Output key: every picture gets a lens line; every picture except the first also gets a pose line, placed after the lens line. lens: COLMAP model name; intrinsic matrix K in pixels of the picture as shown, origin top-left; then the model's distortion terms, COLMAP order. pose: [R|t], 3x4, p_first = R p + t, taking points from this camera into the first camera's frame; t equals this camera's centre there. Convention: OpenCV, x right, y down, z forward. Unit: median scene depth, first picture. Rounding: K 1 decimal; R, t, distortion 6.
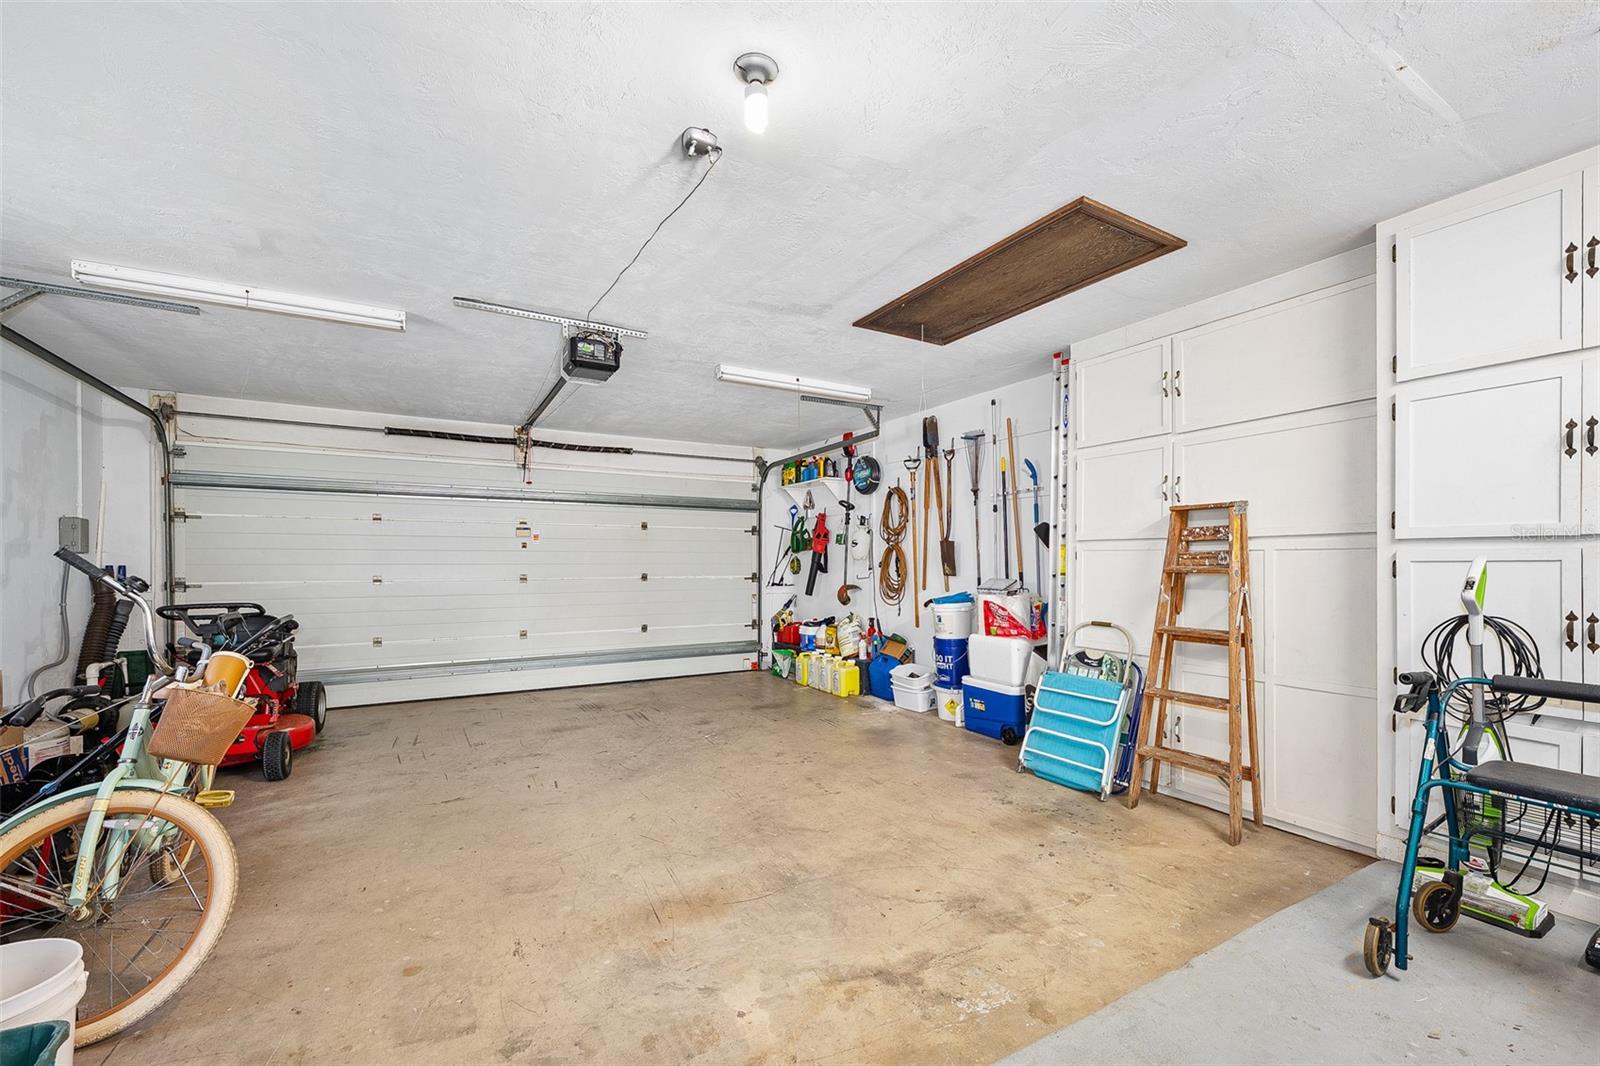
lens RADIAL K [[649.2, 0, 801.8], [0, 649.2, 566.0], [0, 0, 1]] dist [0.000429, -0.000082]
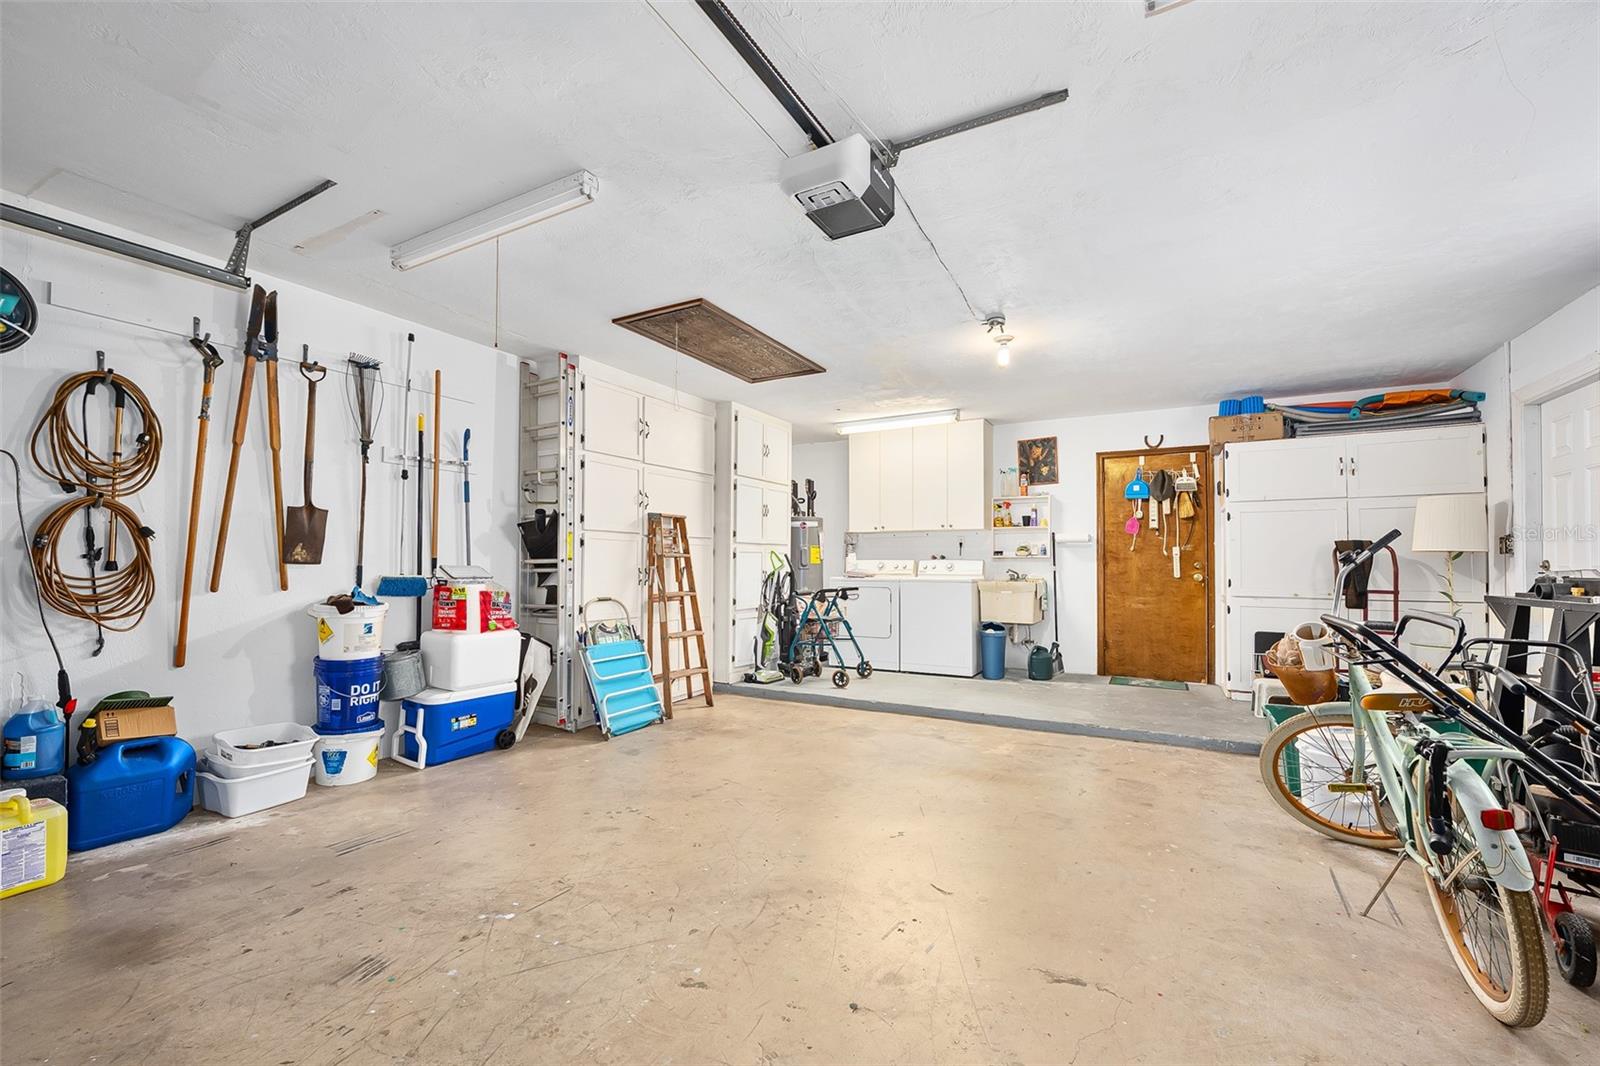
lens RADIAL K [[656.9, 0, 802.6], [0, 656.9, 552.6], [0, 0, 1]] dist [-0.000083, -0.000061]
pose [[-0.509275, 0.011825, 0.860523, -0.661663], [-0.000695, 0.999900, -0.014151, 0.015122], [-0.860604, -0.007805, -0.509216, 1.080480]]
